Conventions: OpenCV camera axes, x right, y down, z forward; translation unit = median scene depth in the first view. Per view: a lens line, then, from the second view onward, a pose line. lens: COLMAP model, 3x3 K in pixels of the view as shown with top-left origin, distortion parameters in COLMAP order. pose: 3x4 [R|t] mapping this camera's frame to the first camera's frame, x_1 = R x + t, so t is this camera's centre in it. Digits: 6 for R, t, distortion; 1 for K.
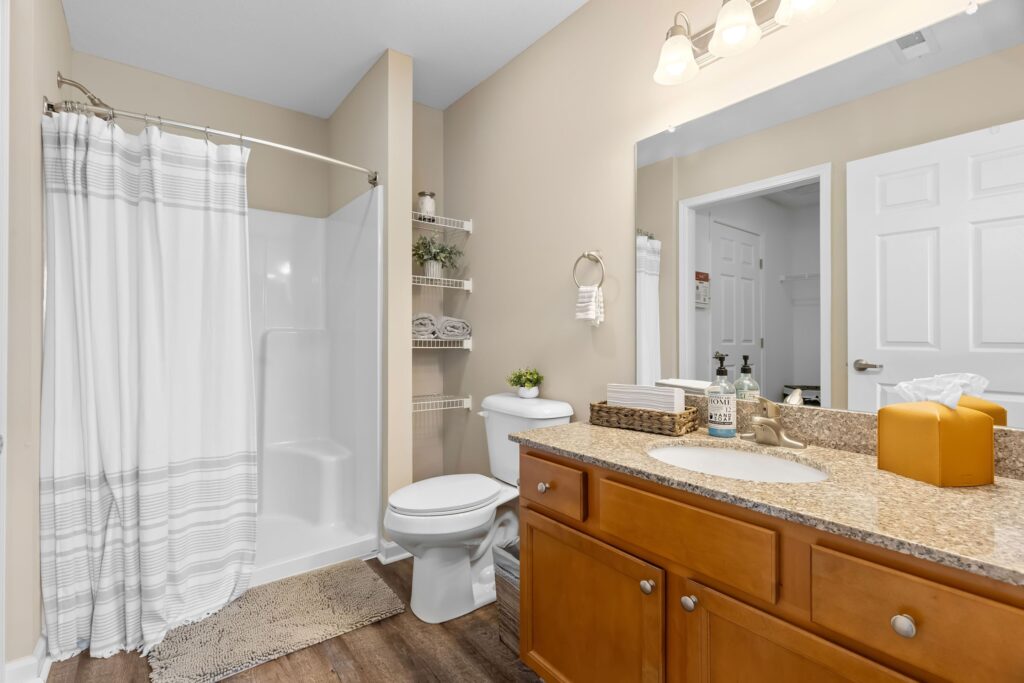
lens RADIAL K [[460.7, 0, 510.0], [0, 460.7, 341.5], [0, 0, 1]] dist [0.003898, -0.000266]
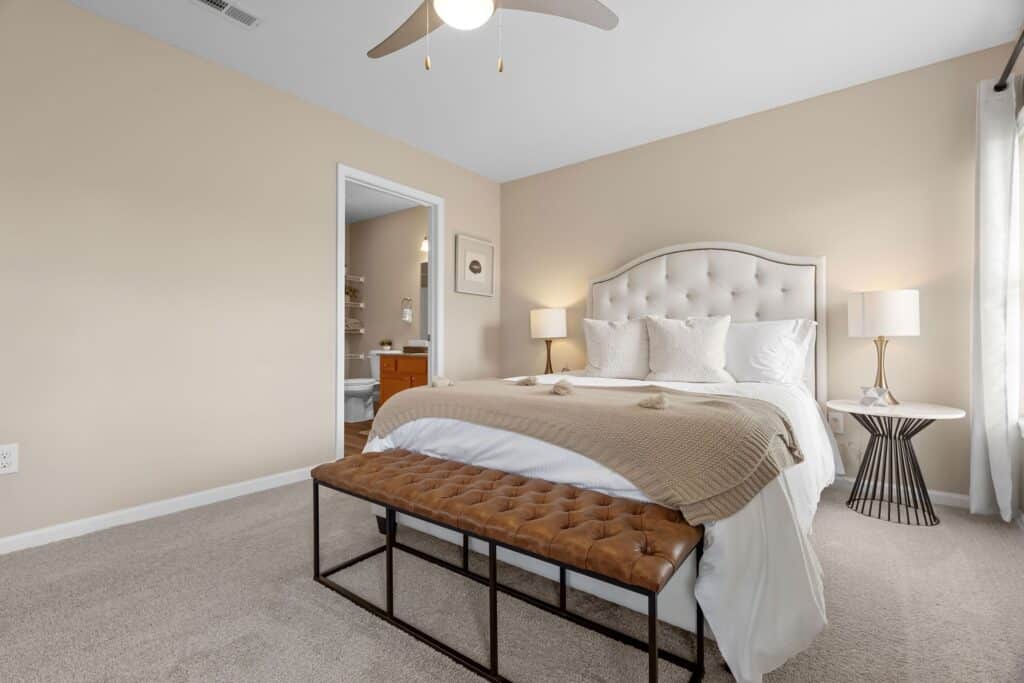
lens RADIAL K [[460.7, 0, 510.0], [0, 460.7, 341.5], [0, 0, 1]] dist [0.003898, -0.000266]
pose [[0.971572, -0.002094, 0.236737, 0.101859], [0.002771, 0.999993, -0.002529, 0.082198], [-0.236730, 0.003113, 0.971571, -1.746235]]
